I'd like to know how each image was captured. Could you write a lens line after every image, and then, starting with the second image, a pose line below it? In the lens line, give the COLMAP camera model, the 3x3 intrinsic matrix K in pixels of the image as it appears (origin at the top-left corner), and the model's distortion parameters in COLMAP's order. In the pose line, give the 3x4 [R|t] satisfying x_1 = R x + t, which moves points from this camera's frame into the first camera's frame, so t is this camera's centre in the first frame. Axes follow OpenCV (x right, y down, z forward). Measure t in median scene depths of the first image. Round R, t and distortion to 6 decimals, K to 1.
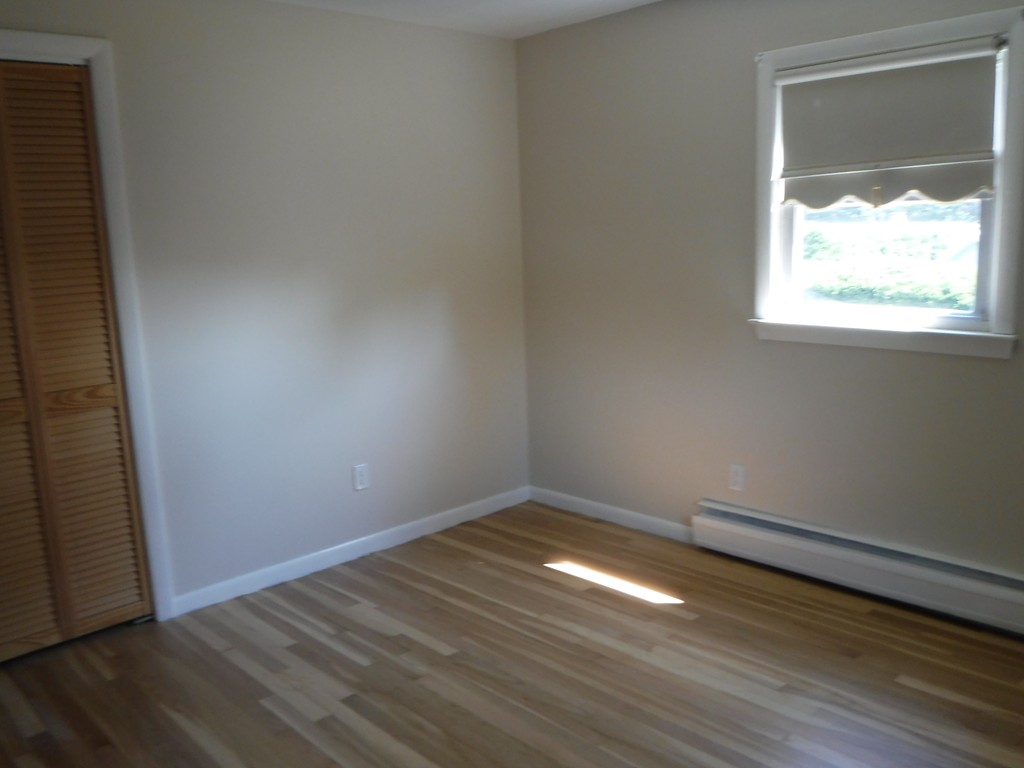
lens RADIAL K [[853.2, 0, 516.2], [0, 853.2, 384.9], [0, 0, 1]] dist [-0.073250, 0.033987]
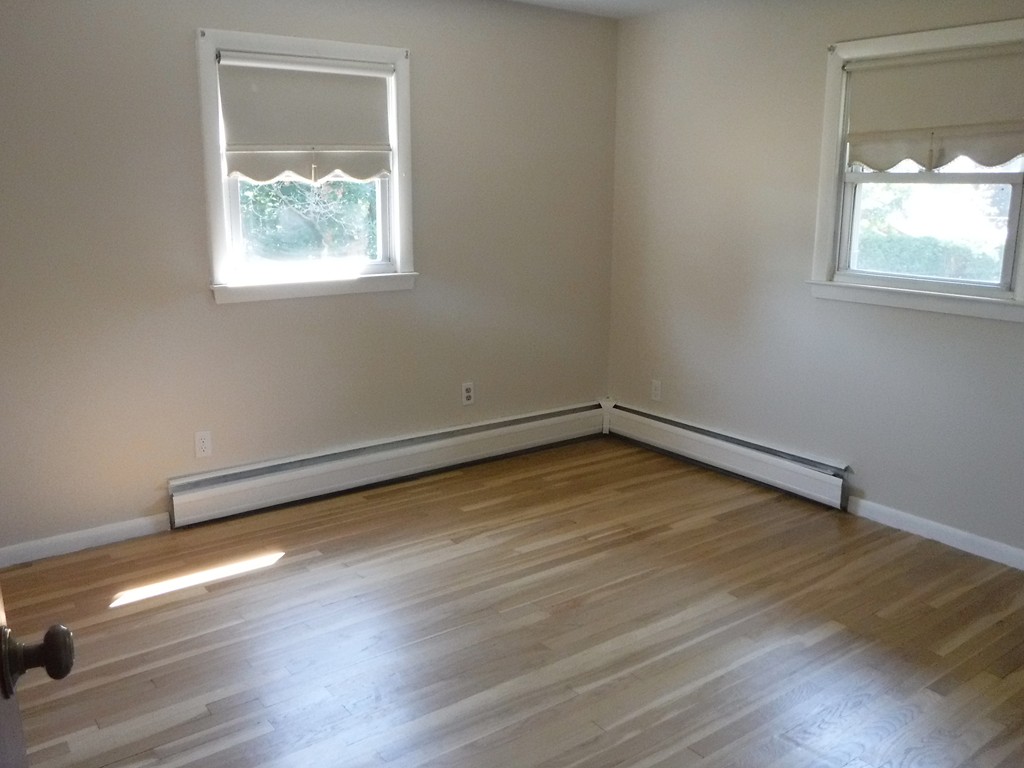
lens RADIAL K [[853.2, 0, 516.2], [0, 853.2, 384.9], [0, 0, 1]] dist [-0.073250, 0.033987]
pose [[0.134191, -0.186752, 0.973199, -0.807444], [0.174477, 0.971192, 0.162309, -0.072053], [-0.975474, 0.148020, 0.162910, 0.554884]]
